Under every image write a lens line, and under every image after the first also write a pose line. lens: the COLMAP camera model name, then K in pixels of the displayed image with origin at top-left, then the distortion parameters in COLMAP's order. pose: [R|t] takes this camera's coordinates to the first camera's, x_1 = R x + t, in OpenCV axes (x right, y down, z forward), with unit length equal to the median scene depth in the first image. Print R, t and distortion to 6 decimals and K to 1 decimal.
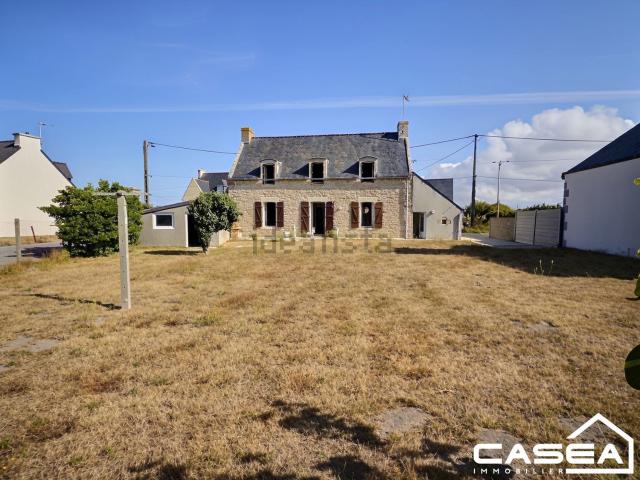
lens RADIAL K [[353.1, 0, 320.6], [0, 353.1, 239.7], [0, 0, 1]] dist [-0.001027, -0.000514]
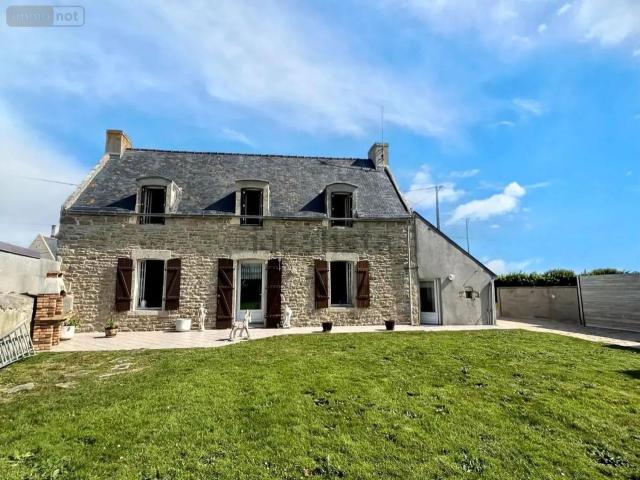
lens RADIAL K [[353.1, 0, 320.3], [0, 353.1, 240.5], [0, 0, 1]] dist [-0.001027, -0.000514]
pose [[0.960519, 0.031987, 0.276368, -0.055389], [0.029552, 0.976018, -0.215676, -0.018439], [-0.276639, 0.215328, 0.936539, 0.471390]]
